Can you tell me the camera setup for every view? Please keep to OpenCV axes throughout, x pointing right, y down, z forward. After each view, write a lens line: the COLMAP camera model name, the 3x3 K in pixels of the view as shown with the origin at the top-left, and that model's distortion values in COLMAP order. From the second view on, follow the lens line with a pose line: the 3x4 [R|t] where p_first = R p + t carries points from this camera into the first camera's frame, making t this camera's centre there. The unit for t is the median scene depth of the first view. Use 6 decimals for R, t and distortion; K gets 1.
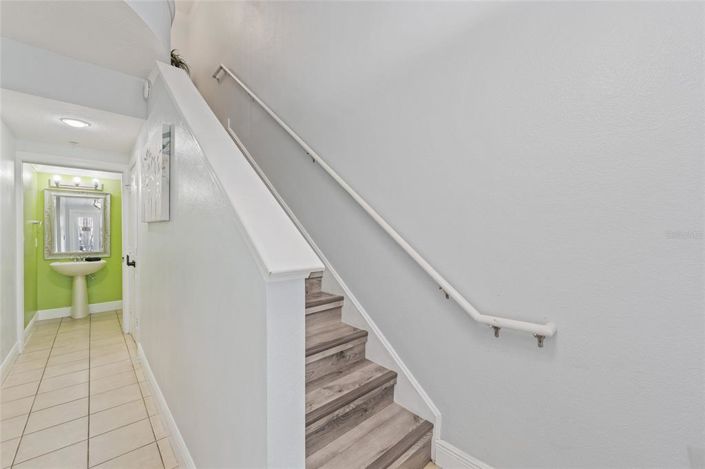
lens RADIAL K [[285.2, 0, 355.8], [0, 285.2, 232.8], [0, 0, 1]] dist [-0.001703, -0.000451]
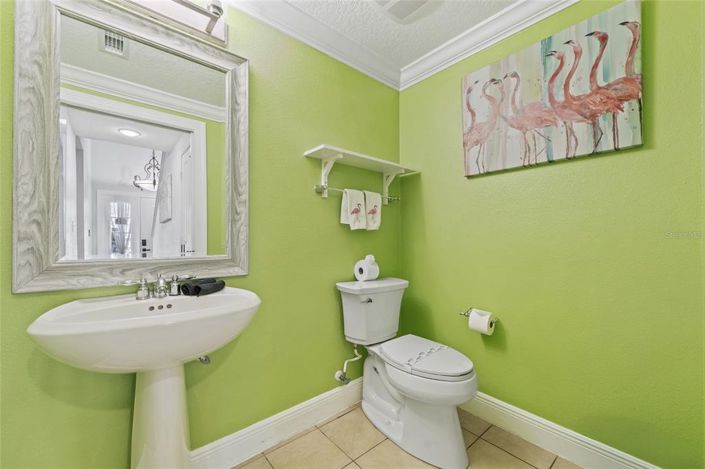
lens RADIAL K [[285.2, 0, 356.2], [0, 285.2, 236.4], [0, 0, 1]] dist [-0.001703, -0.000451]
pose [[0.999156, 0.007960, -0.040286, -1.125315], [-0.008228, 0.999945, -0.006490, 0.068304], [0.040232, 0.006816, 0.999167, 1.082188]]
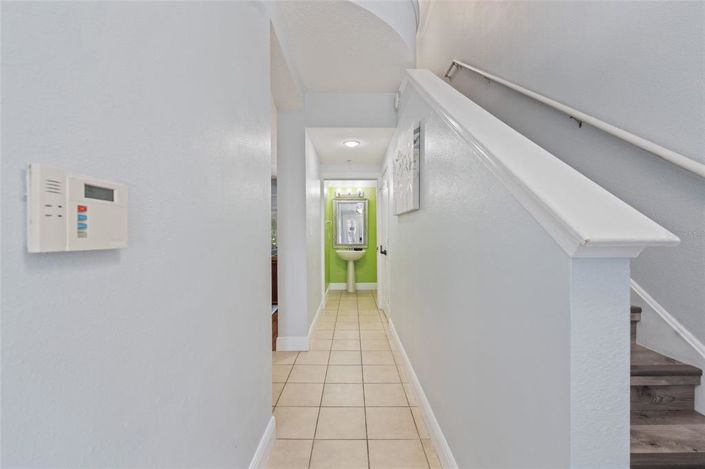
lens RADIAL K [[285.2, 0, 355.5], [0, 285.2, 236.2], [0, 0, 1]] dist [-0.001703, -0.000451]
pose [[0.738933, 0.006161, -0.673750, -0.057995], [0.000434, 0.999954, 0.009620, 0.028174], [0.673778, -0.007401, 0.738896, 0.019590]]
